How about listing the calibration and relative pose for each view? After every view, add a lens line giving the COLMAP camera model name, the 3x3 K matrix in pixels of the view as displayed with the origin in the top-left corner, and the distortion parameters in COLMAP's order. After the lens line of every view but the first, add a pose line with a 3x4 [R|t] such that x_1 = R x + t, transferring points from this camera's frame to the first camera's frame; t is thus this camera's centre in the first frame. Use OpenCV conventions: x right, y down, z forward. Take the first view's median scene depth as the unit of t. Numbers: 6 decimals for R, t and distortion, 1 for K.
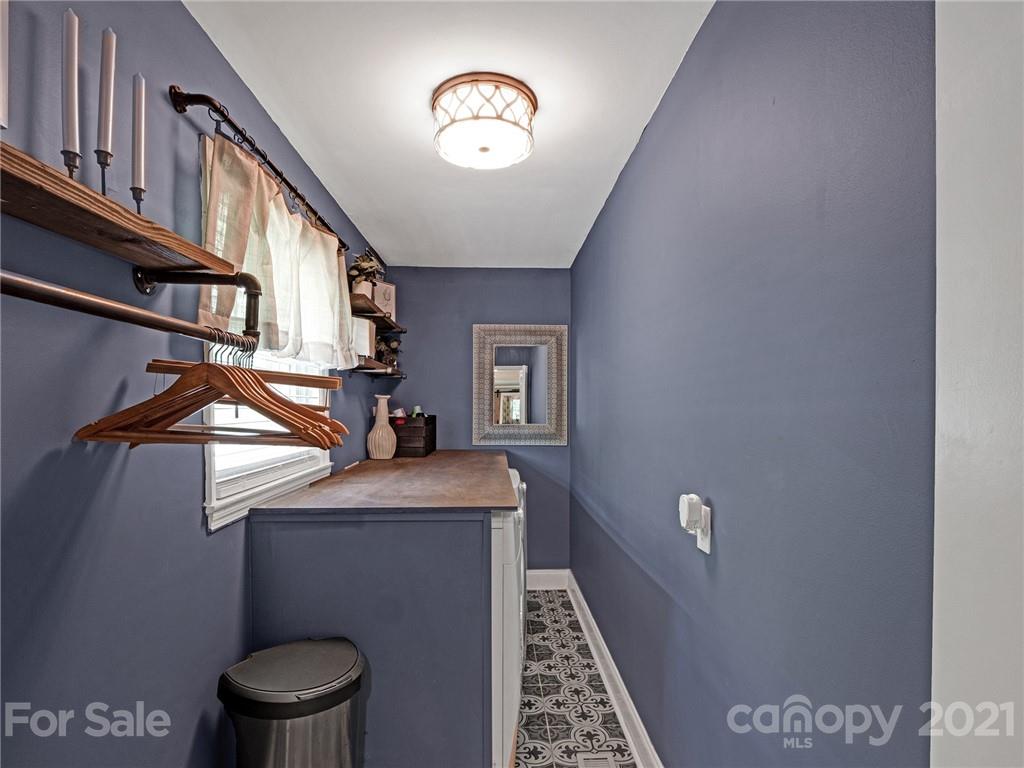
lens RADIAL K [[554.4, 0, 512.0], [0, 554.4, 384.0], [0, 0, 1]] dist [-0.005755, -0.000826]
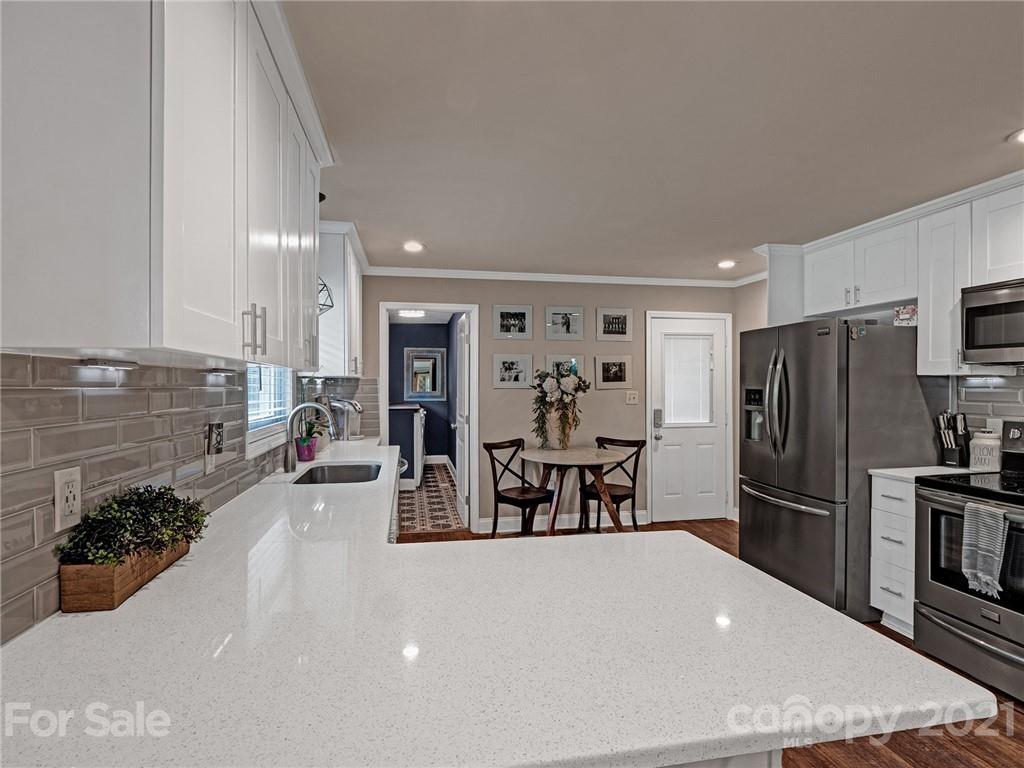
lens RADIAL K [[555.6, 0, 512.7], [0, 555.6, 385.8], [0, 0, 1]] dist [-0.031023, -0.000255]
pose [[0.989348, 0.001975, 0.145559, 0.037311], [-0.009501, 0.998652, 0.051024, -0.068651], [-0.145262, -0.051864, 0.988033, -1.276683]]
